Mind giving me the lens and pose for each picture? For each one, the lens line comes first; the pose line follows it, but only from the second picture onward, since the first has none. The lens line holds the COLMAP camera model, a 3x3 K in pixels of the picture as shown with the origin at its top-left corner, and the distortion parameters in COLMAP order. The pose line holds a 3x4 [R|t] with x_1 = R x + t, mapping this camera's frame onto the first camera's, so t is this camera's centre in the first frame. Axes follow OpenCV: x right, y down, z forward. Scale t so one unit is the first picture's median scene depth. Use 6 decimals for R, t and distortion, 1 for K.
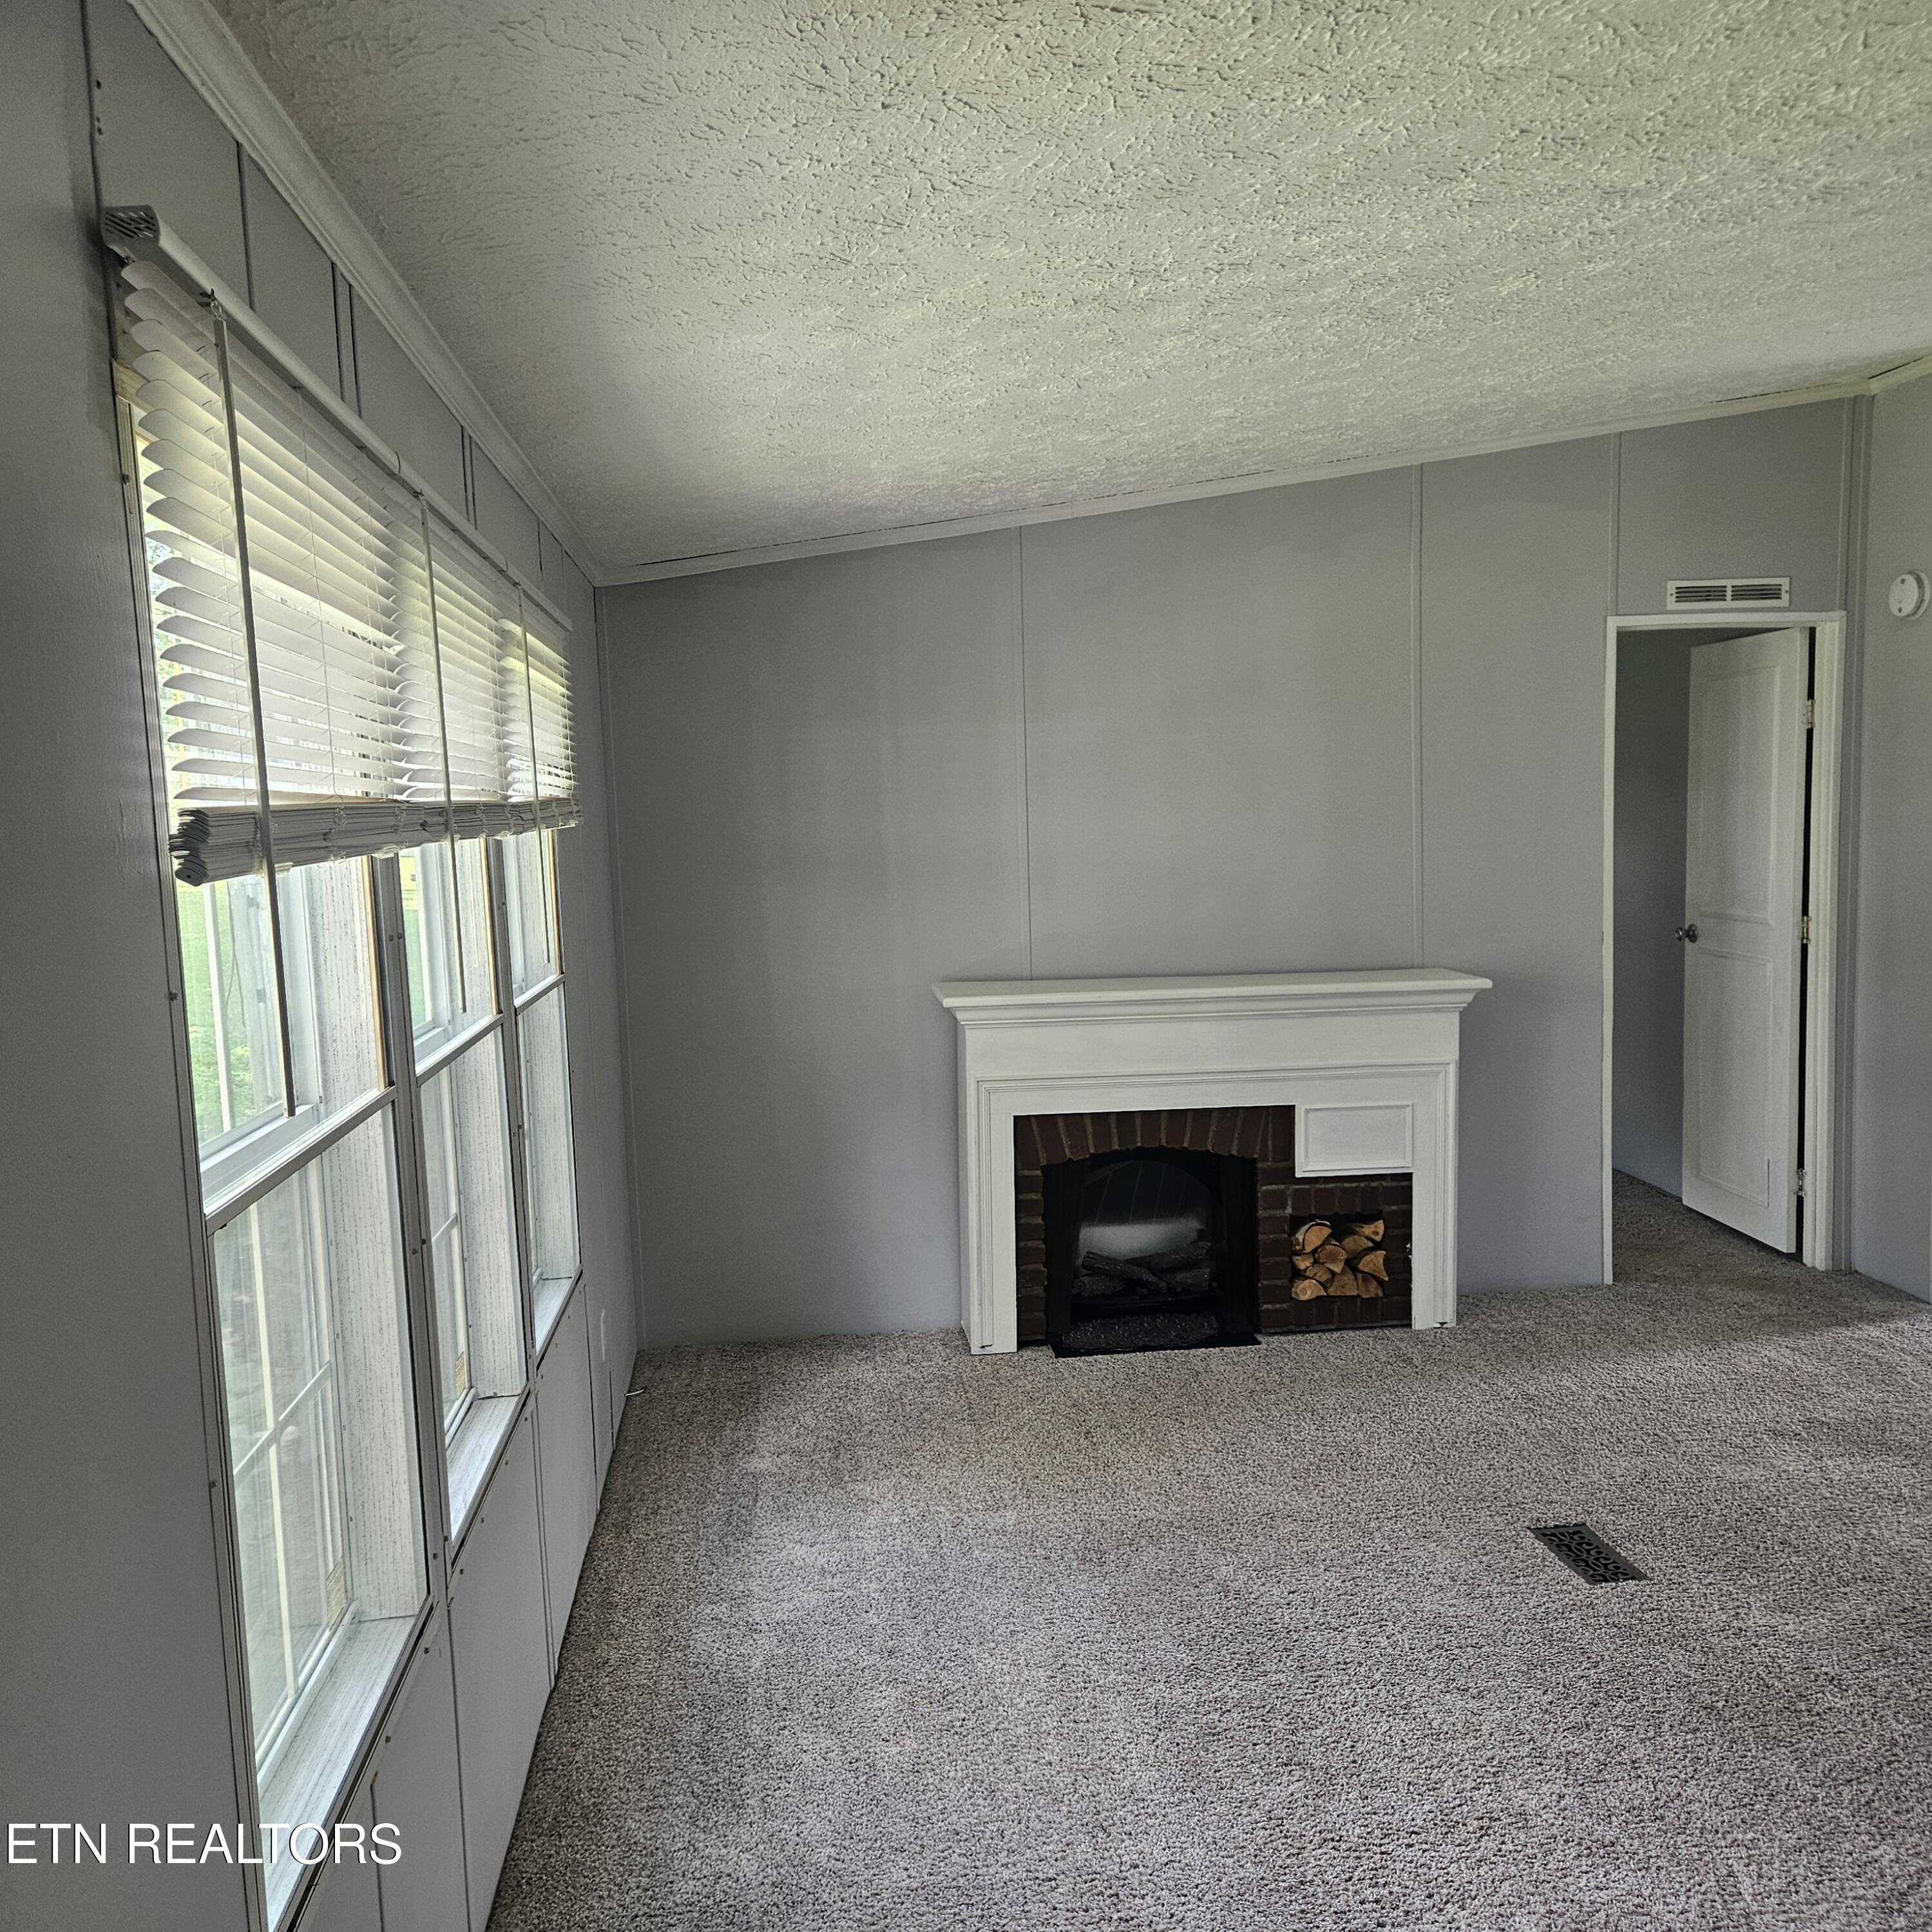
lens RADIAL K [[1695.1, 0, 962.2], [0, 1695.1, 962.8], [0, 0, 1]] dist [0.053753, -0.034127]
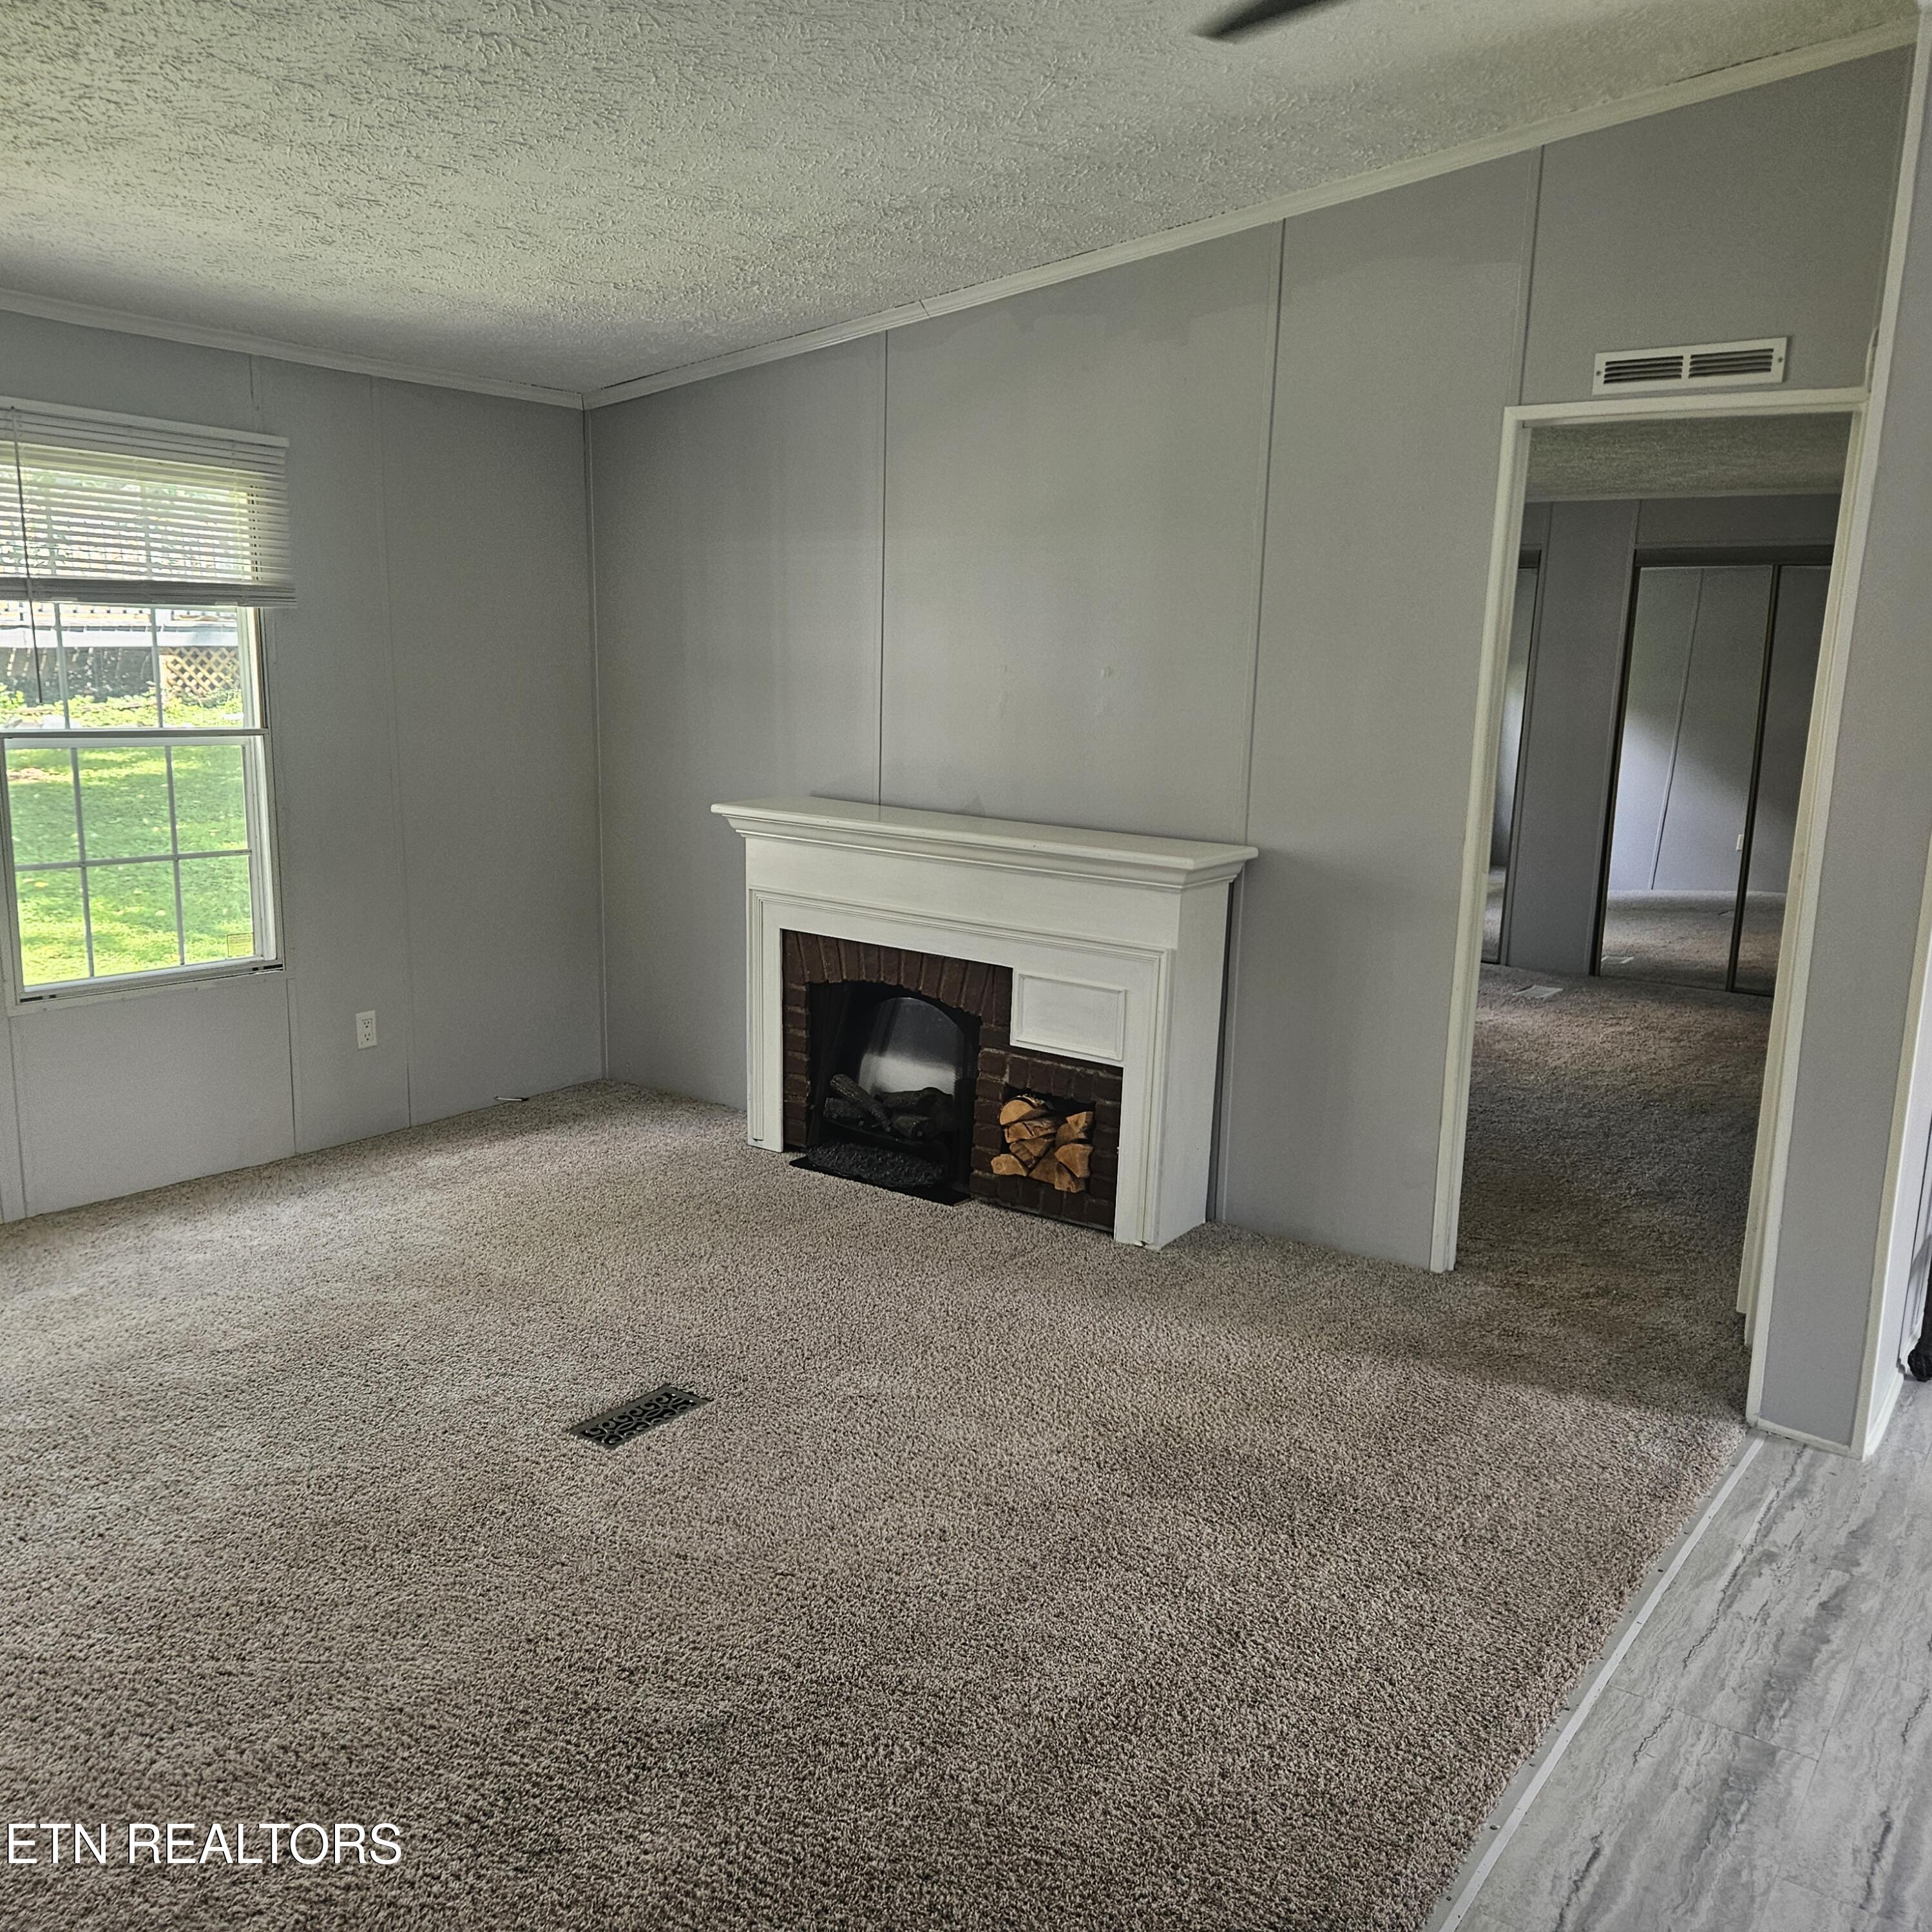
lens RADIAL K [[1695.1, 0, 971.5], [0, 1695.1, 975.5], [0, 0, 1]] dist [0.053753, -0.034127]
pose [[0.749947, 0.177651, -0.637197, 0.764203], [-0.109758, 0.983329, 0.144974, -0.043290], [0.652329, -0.038785, 0.756943, 0.285985]]
